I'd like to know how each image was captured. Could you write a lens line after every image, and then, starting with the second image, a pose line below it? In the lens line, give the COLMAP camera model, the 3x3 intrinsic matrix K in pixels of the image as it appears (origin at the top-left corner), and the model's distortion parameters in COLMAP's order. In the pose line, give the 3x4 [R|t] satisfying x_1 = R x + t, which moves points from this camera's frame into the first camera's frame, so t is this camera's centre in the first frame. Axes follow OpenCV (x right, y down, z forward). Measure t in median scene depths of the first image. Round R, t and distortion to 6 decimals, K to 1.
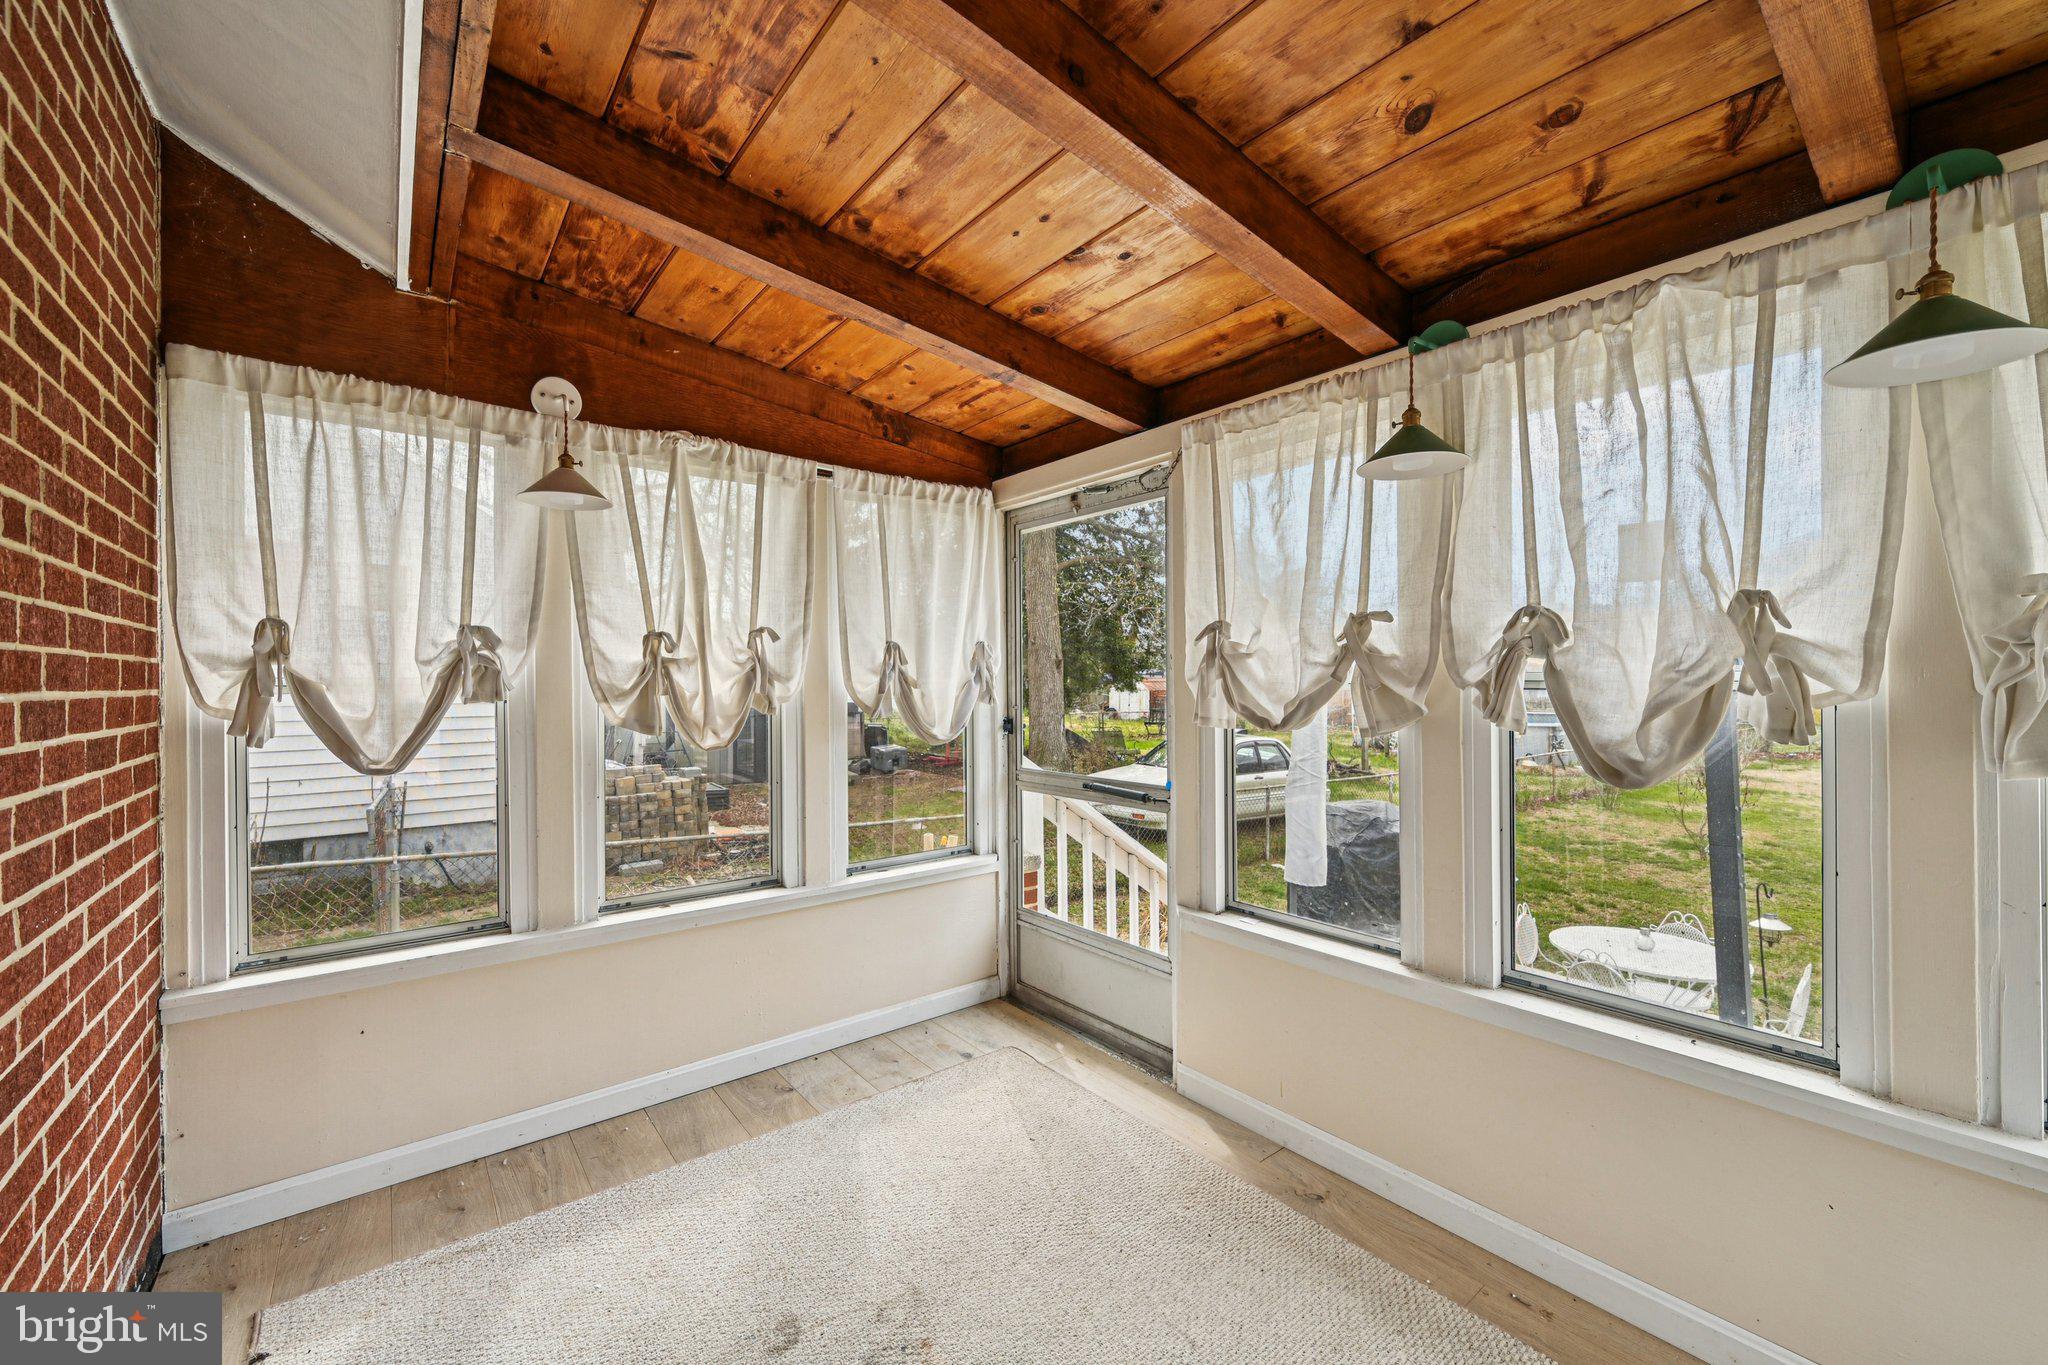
lens RADIAL K [[810.9, 0, 1041.4], [0, 810.9, 682.1], [0, 0, 1]] dist [-0.001802, 0.000031]
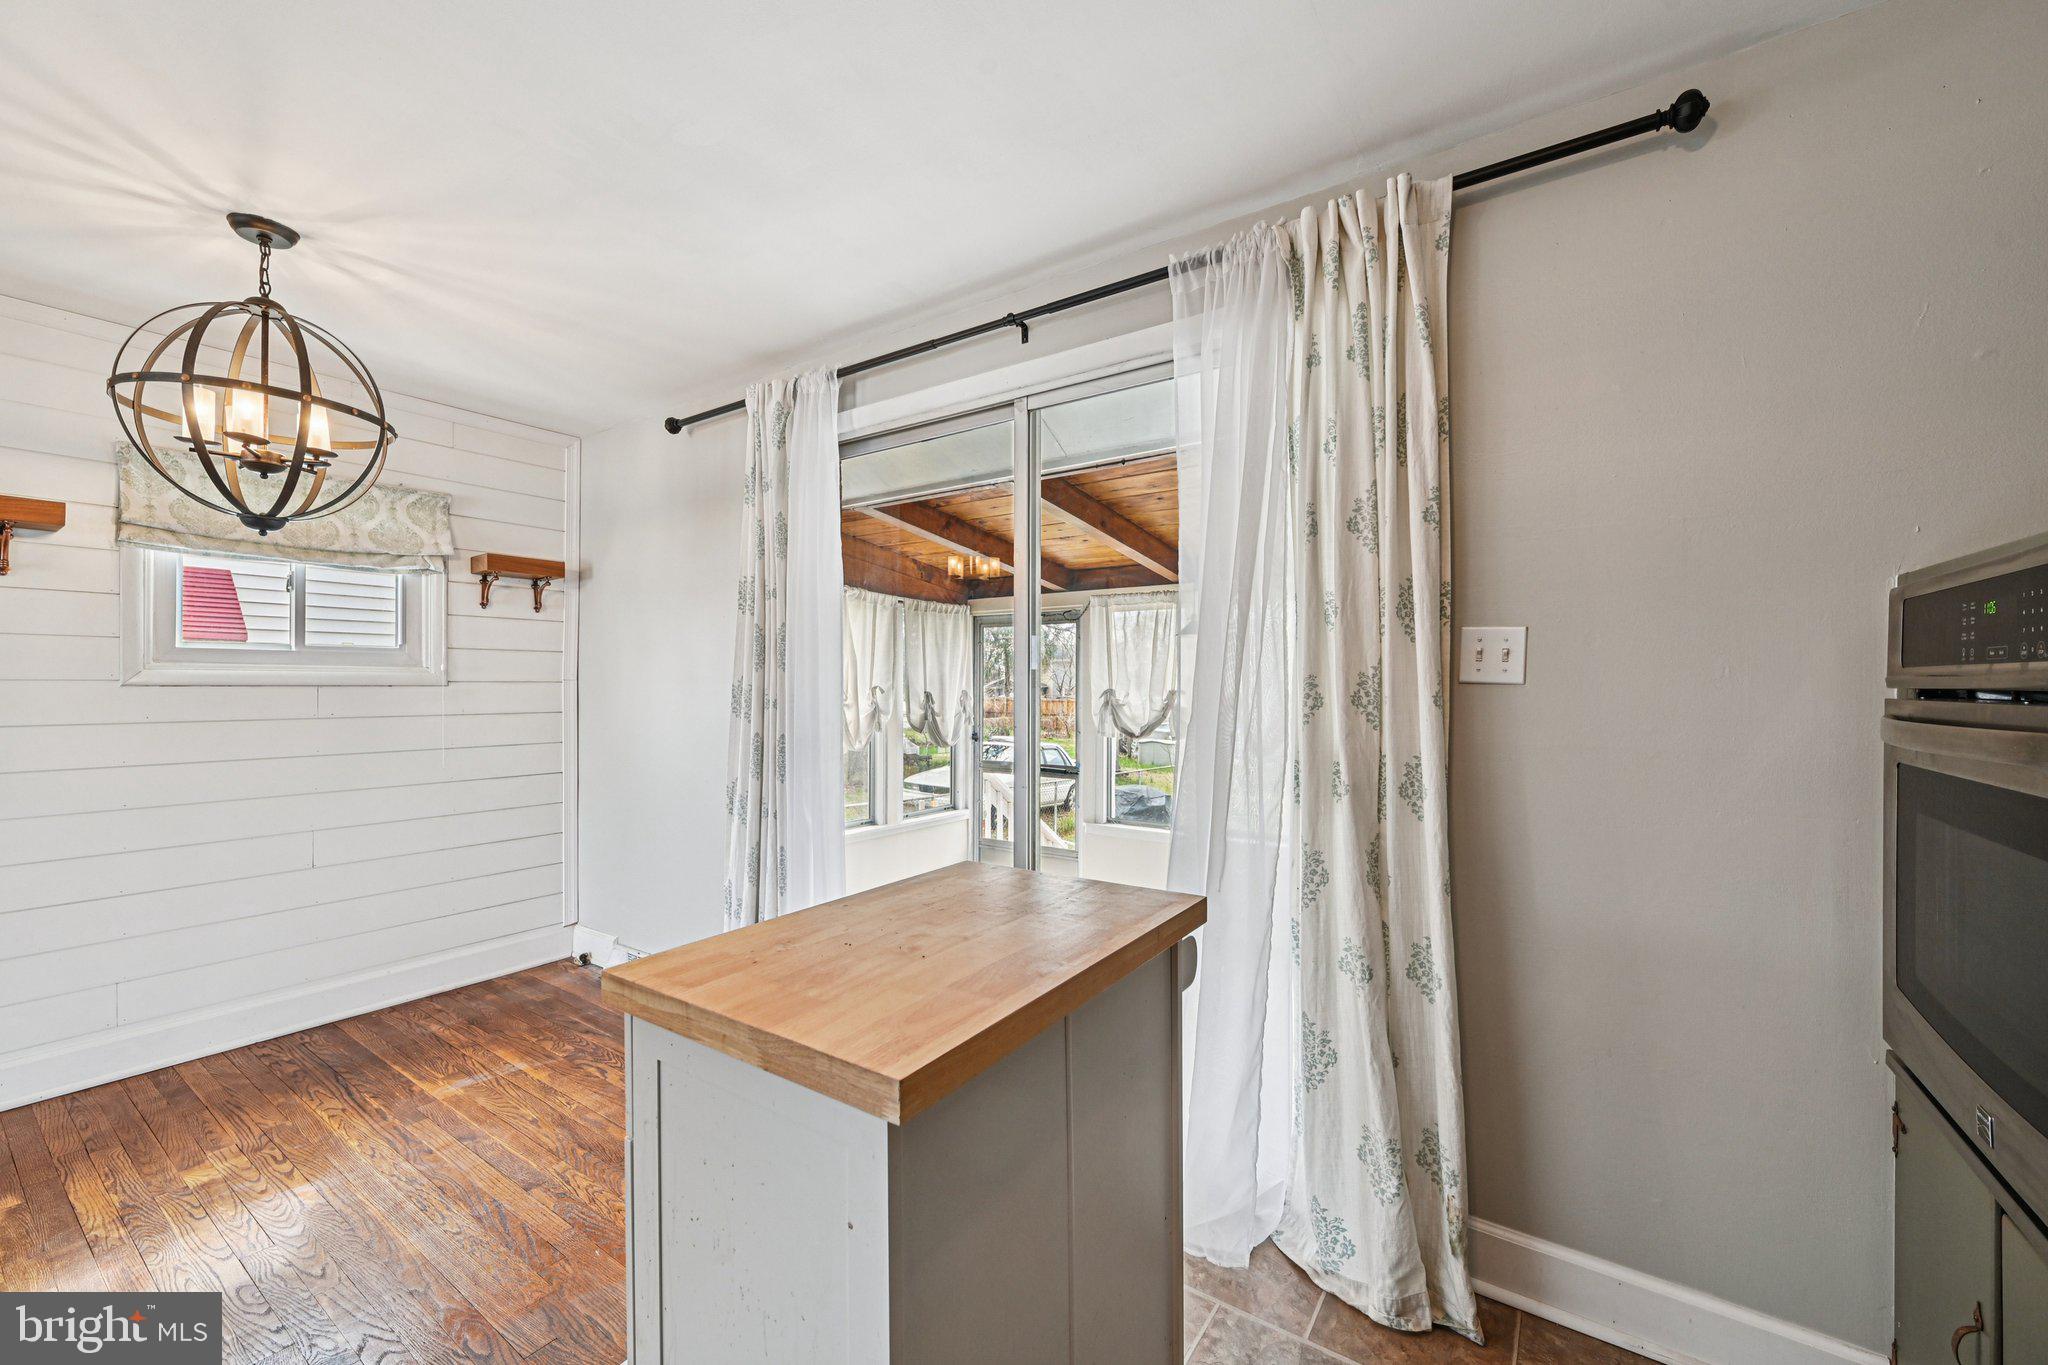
lens RADIAL K [[810.9, 0, 1034.5], [0, 810.9, 687.9], [0, 0, 1]] dist [-0.001802, 0.000031]
pose [[0.954607, 0.009590, 0.297715, -0.572371], [-0.008990, 0.999954, -0.003385, -0.061518], [-0.297733, 0.000555, 0.954649, -0.947287]]
